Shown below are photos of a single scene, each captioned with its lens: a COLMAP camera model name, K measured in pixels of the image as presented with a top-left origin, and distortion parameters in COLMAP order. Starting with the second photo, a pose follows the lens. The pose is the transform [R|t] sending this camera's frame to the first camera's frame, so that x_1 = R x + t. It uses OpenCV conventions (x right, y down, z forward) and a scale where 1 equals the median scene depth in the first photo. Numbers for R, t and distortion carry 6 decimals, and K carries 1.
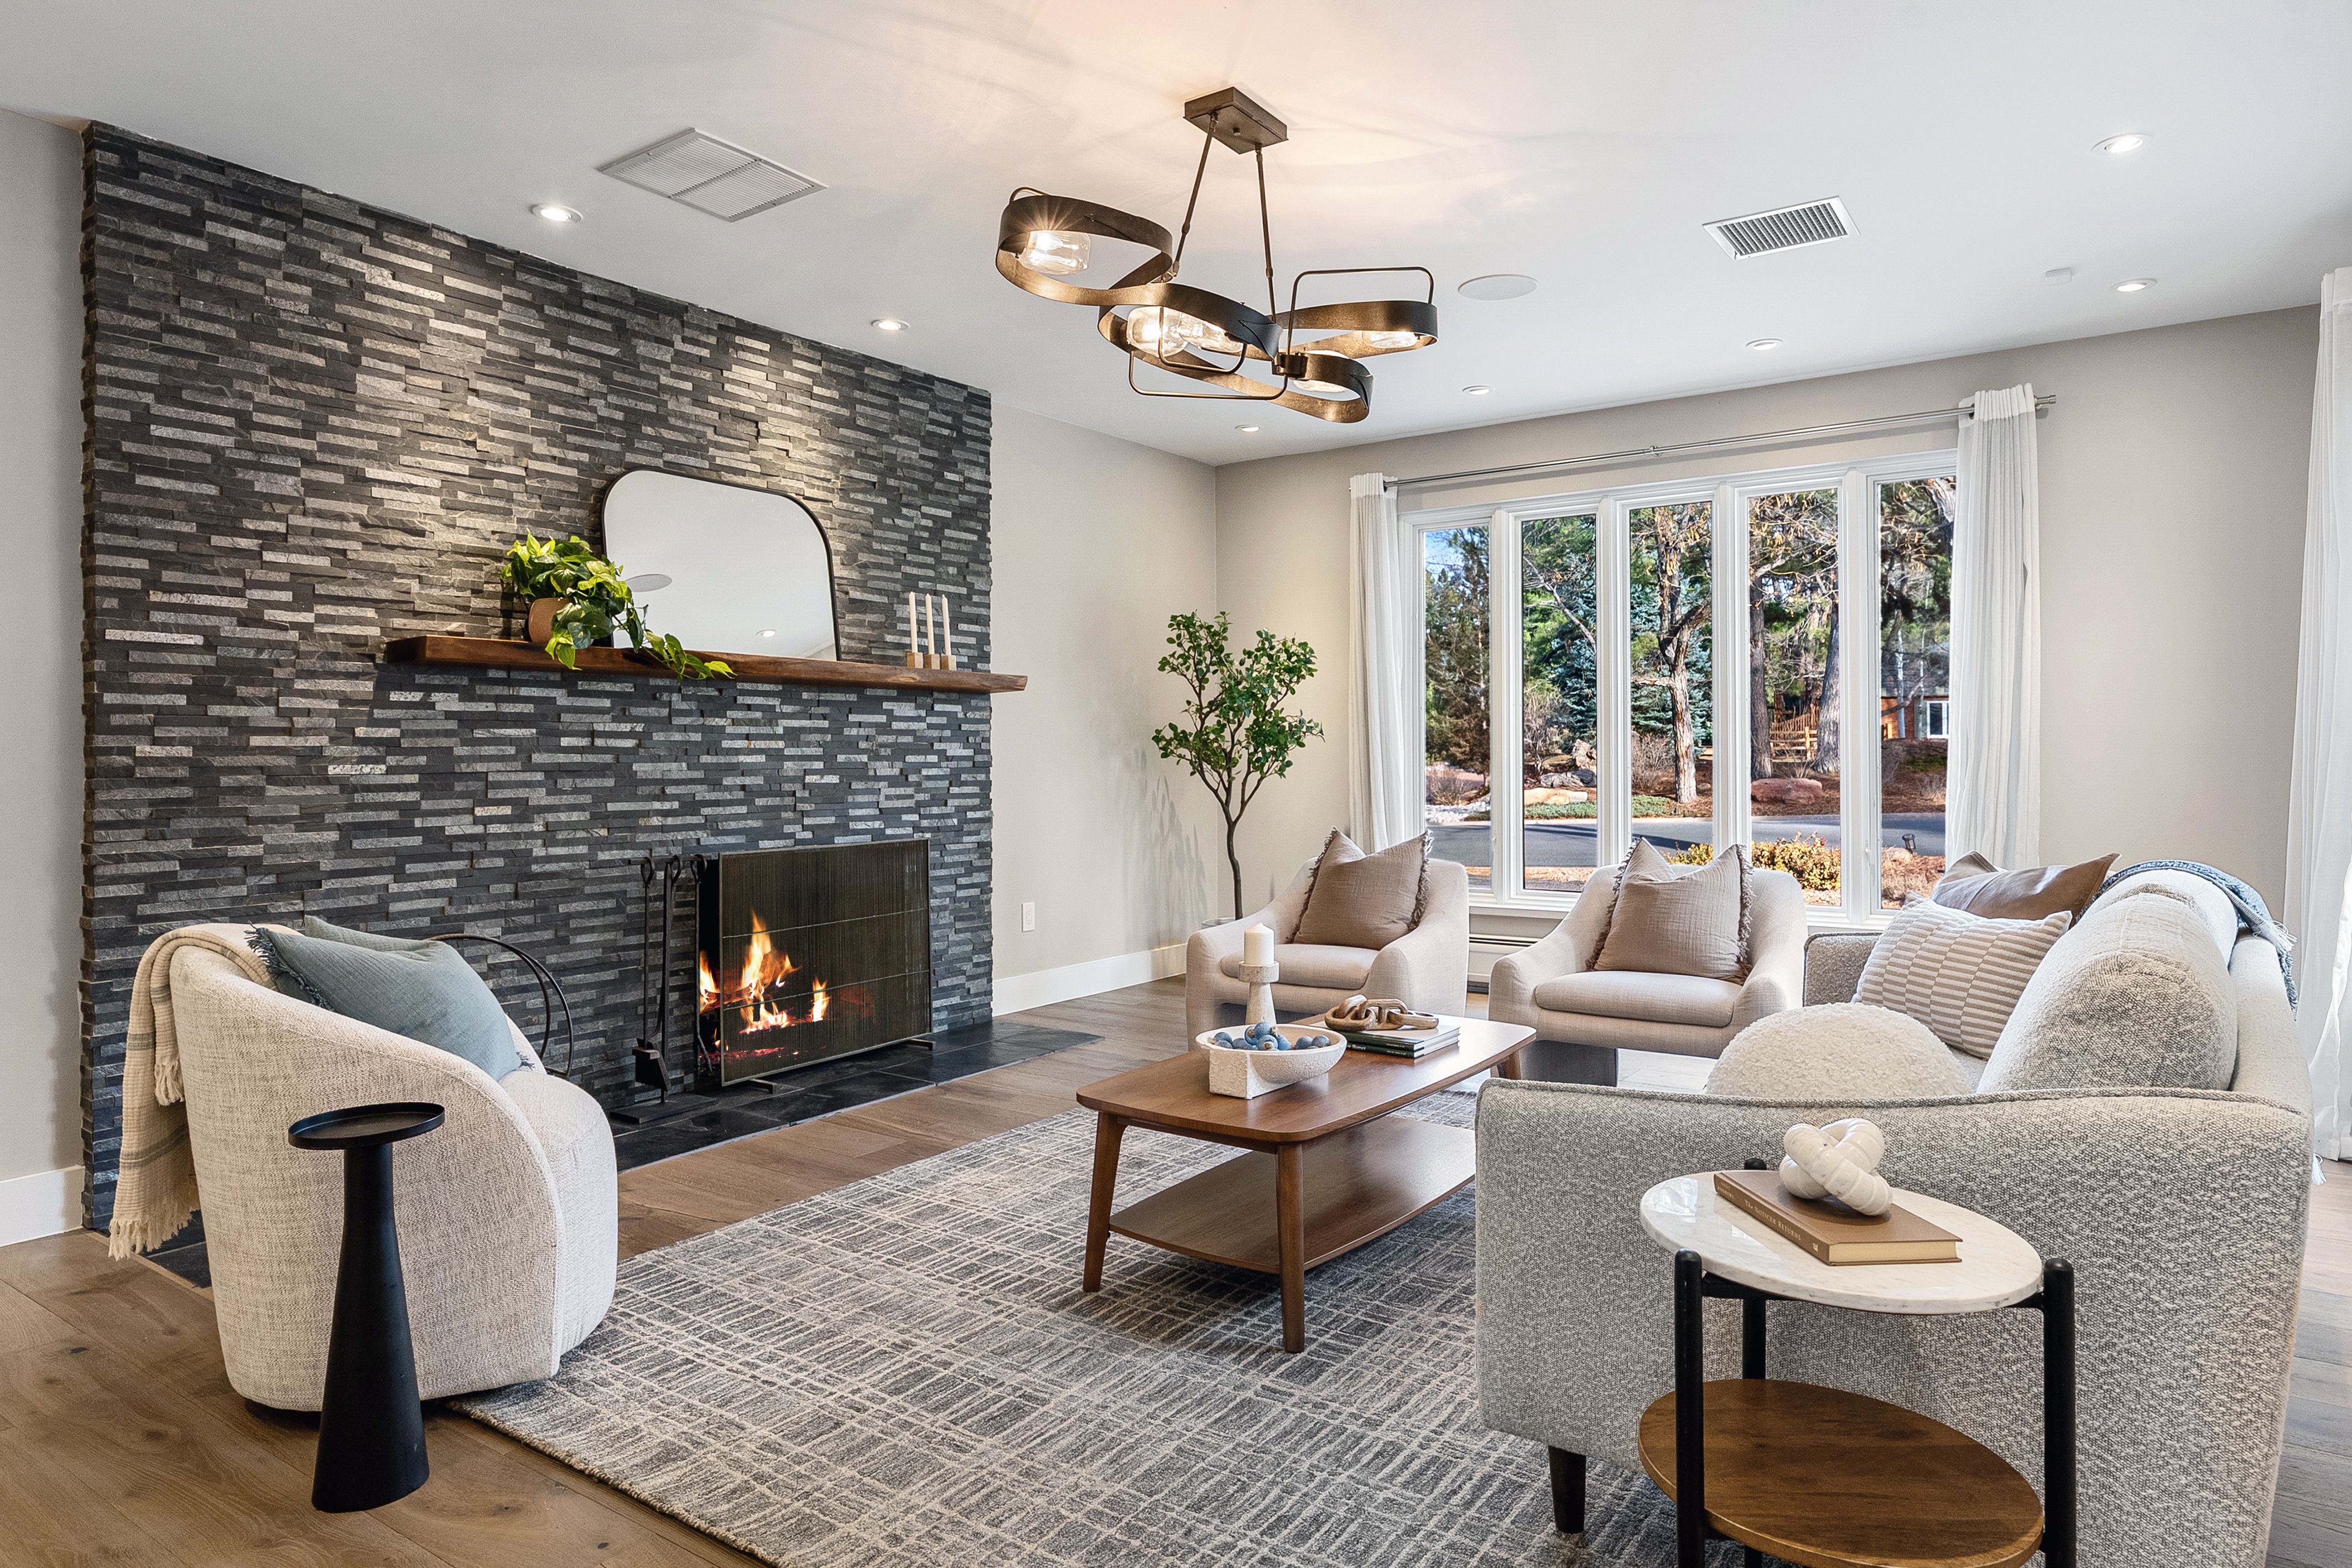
lens RADIAL K [[1379.1, 0, 1196.9], [0, 1379.1, 737.3], [0, 0, 1]] dist [0.004236, -0.000457]
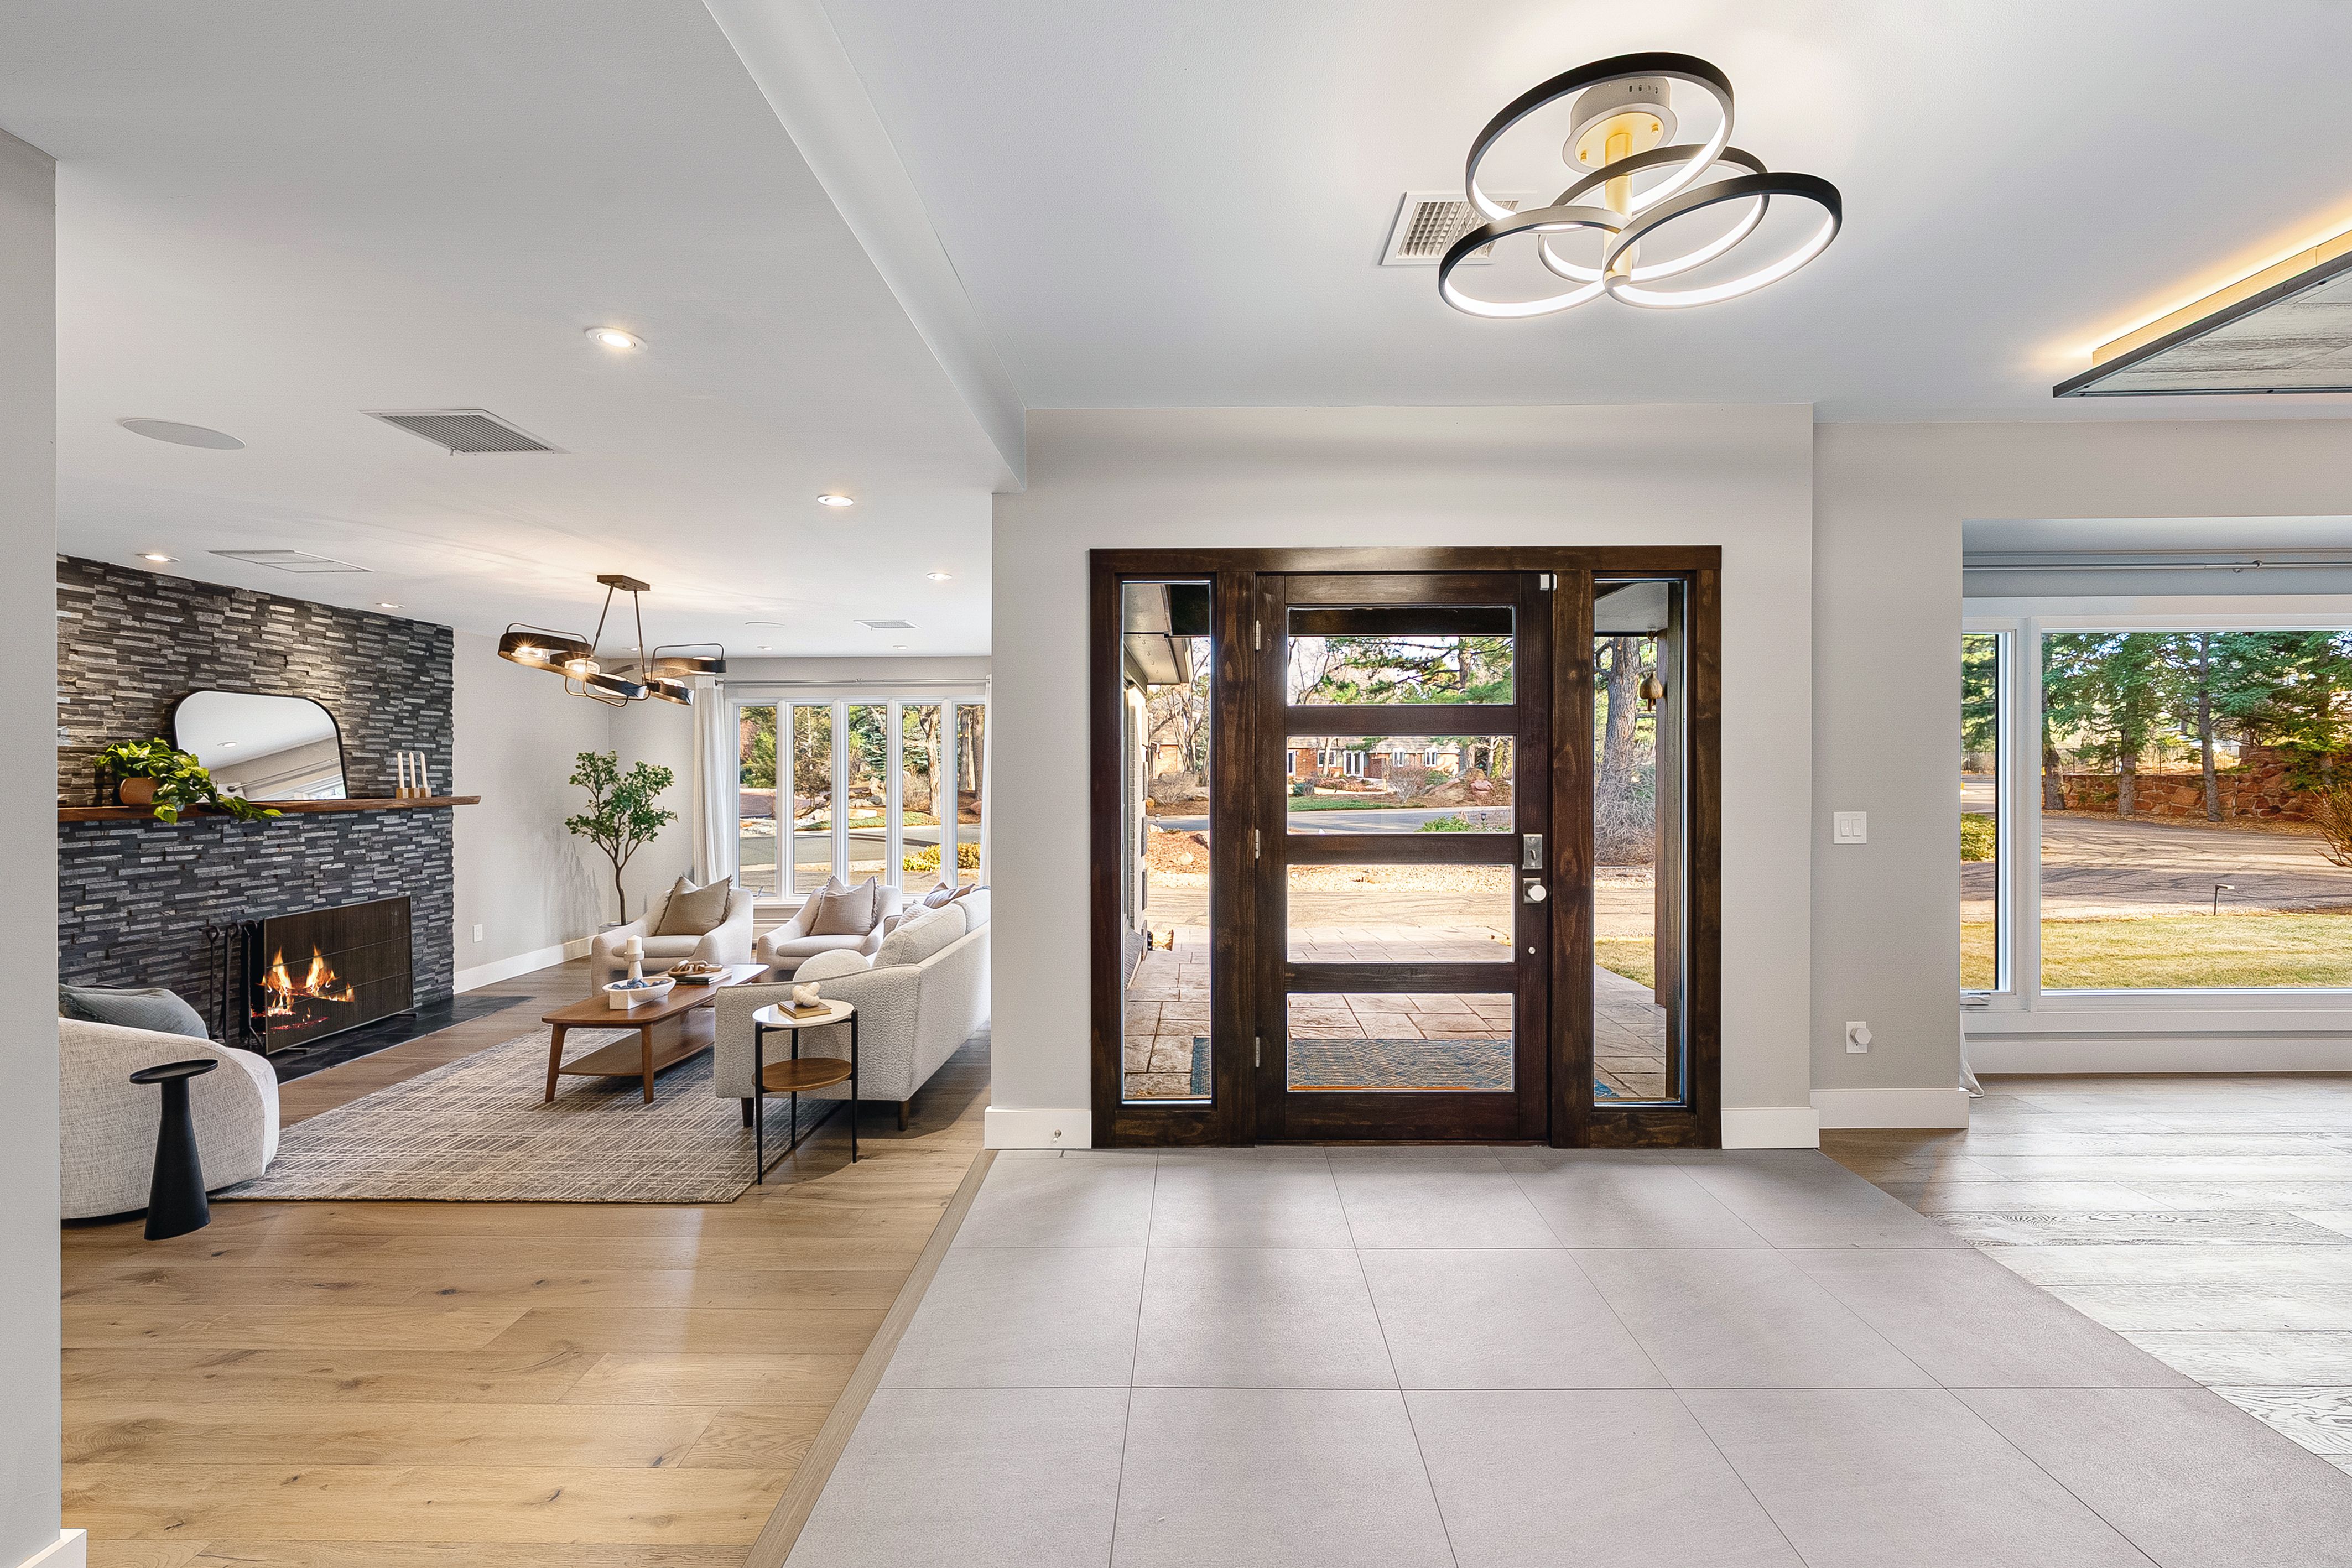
lens RADIAL K [[894.5, 0, 1176.0], [0, 894.5, 770.1], [0, 0, 1]] dist [-0.001103, 0.000461]
pose [[0.833796, 0.002773, 0.552066, -0.019531], [-0.005422, 0.999980, 0.003166, -0.112183], [-0.552046, -0.005633, 0.833795, -0.556833]]
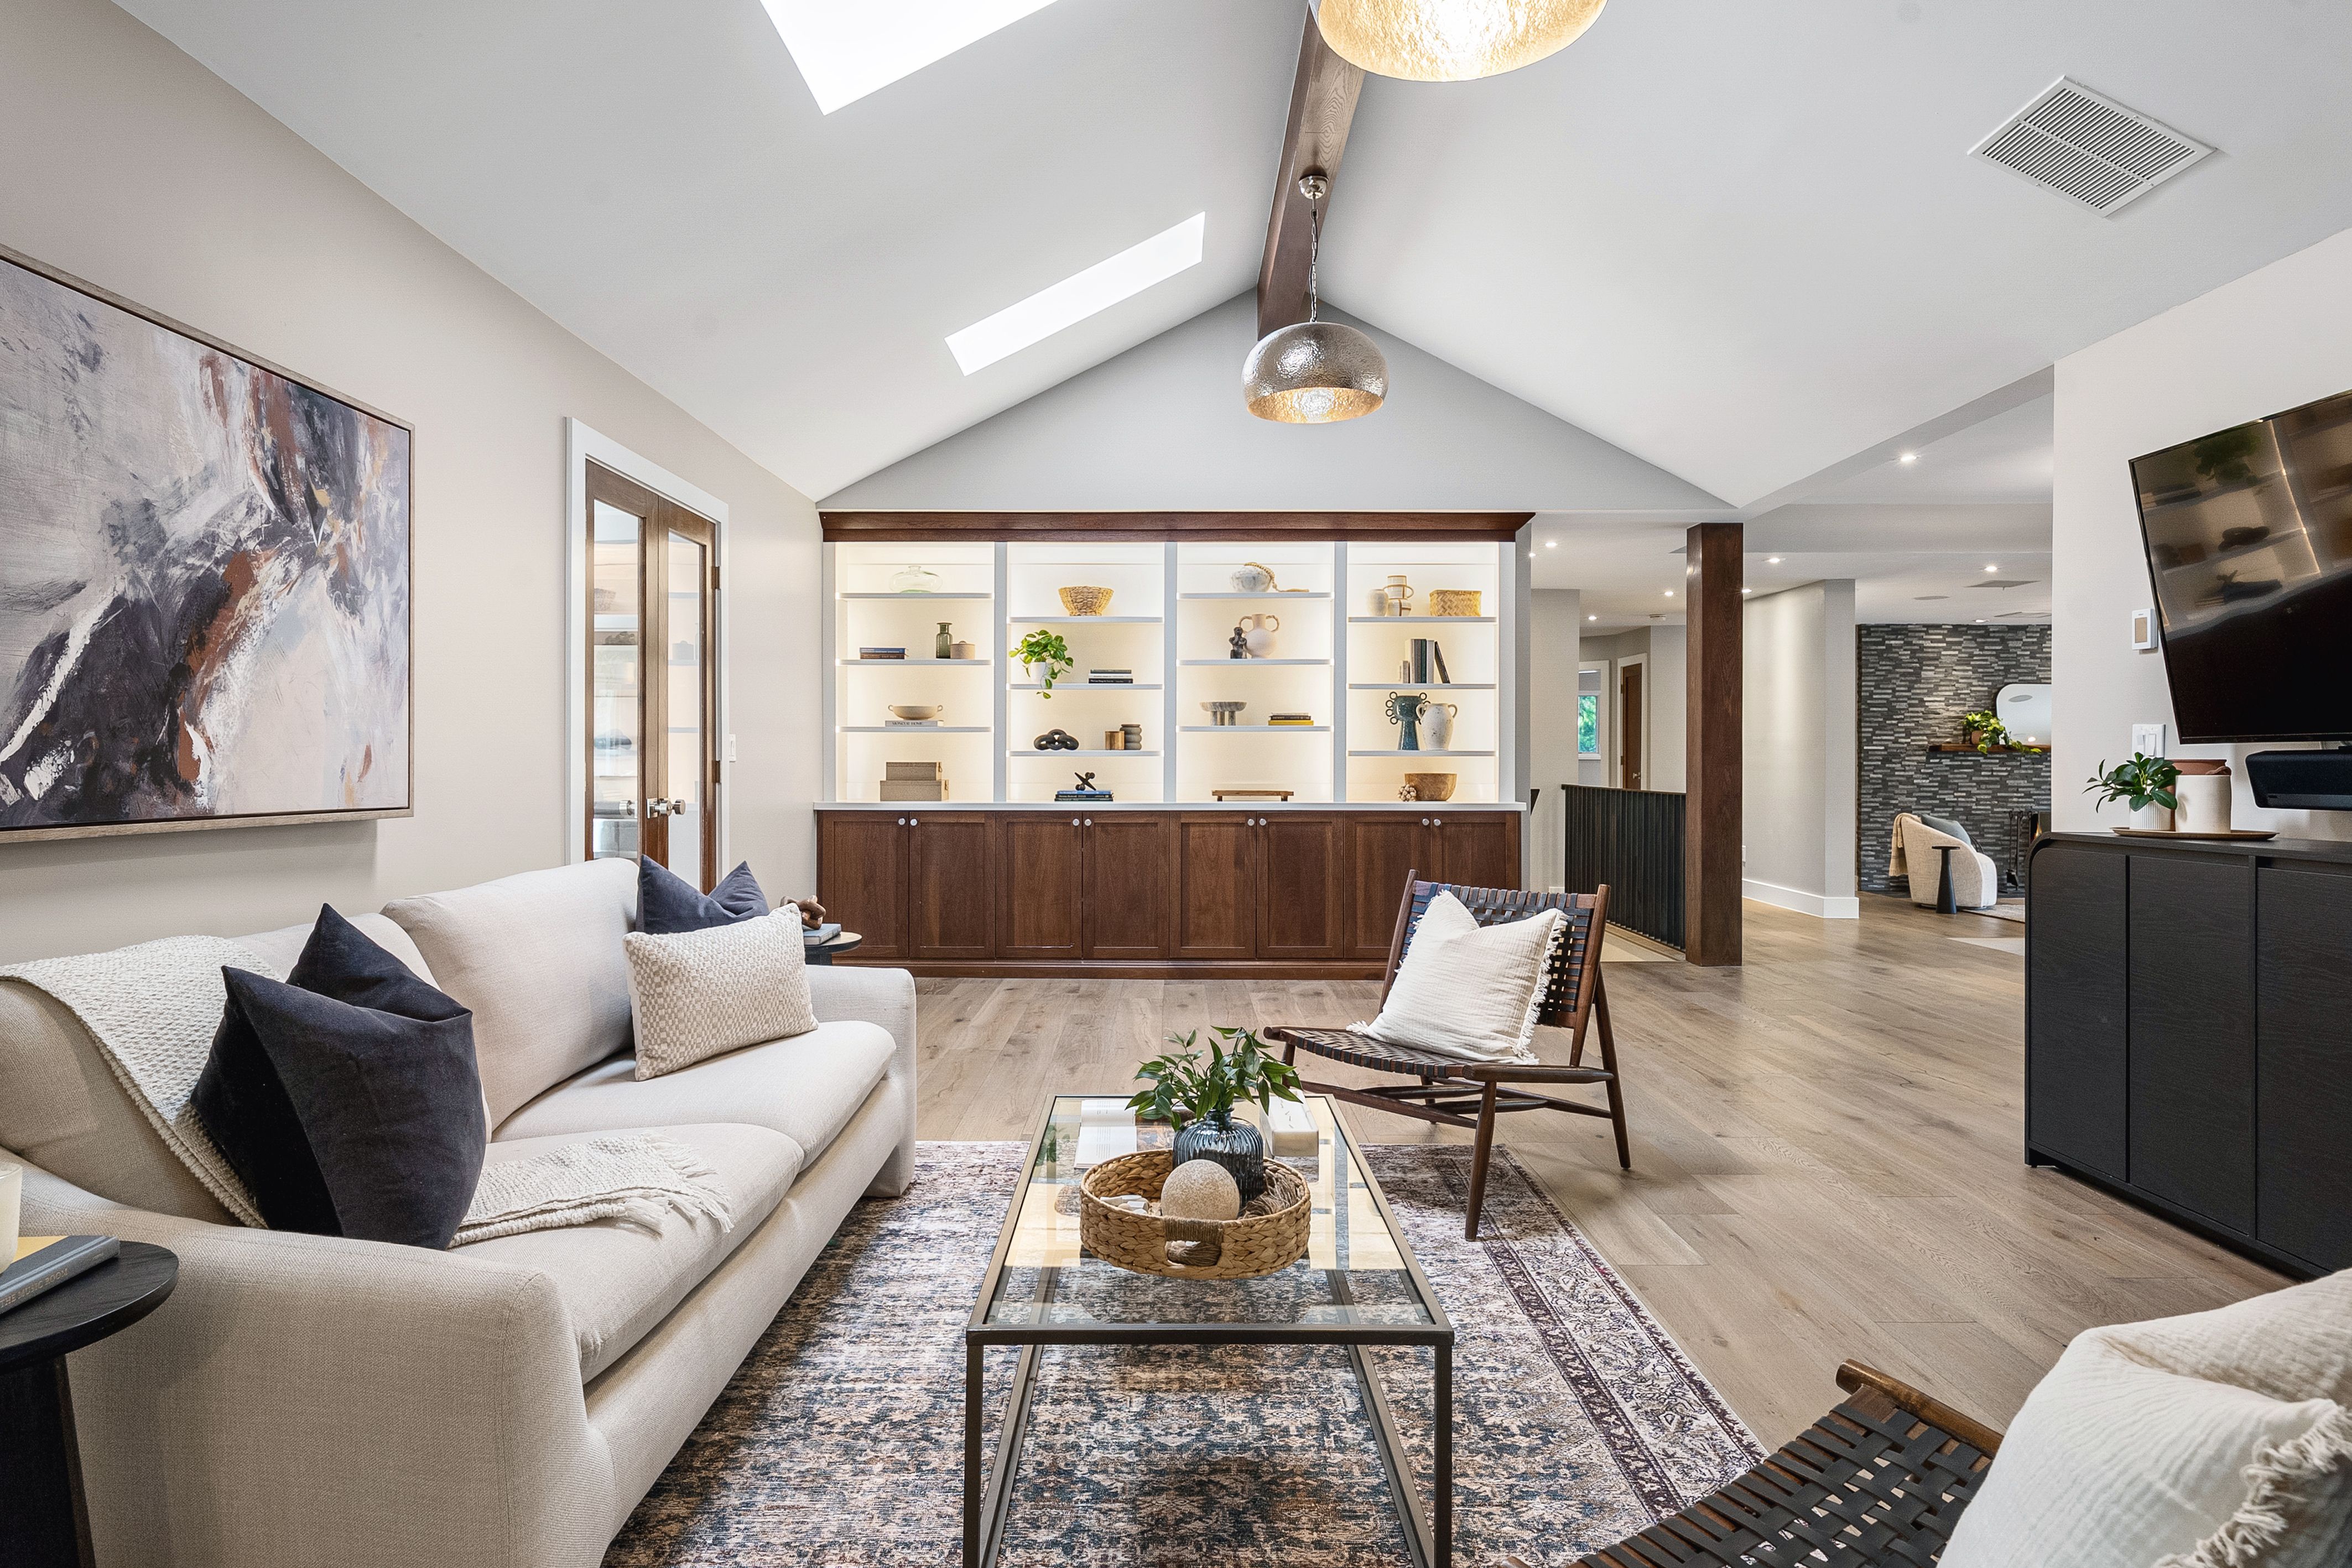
lens RADIAL K [[1328.3, 0, 1164.7], [0, 1328.3, 748.4], [0, 0, 1]] dist [0.019813, -0.000949]
pose [[0.562630, 0.006791, -0.826681, 1.022365], [0.003251, 0.999940, 0.010427, -0.091828], [0.826703, -0.008554, 0.562574, -2.275751]]
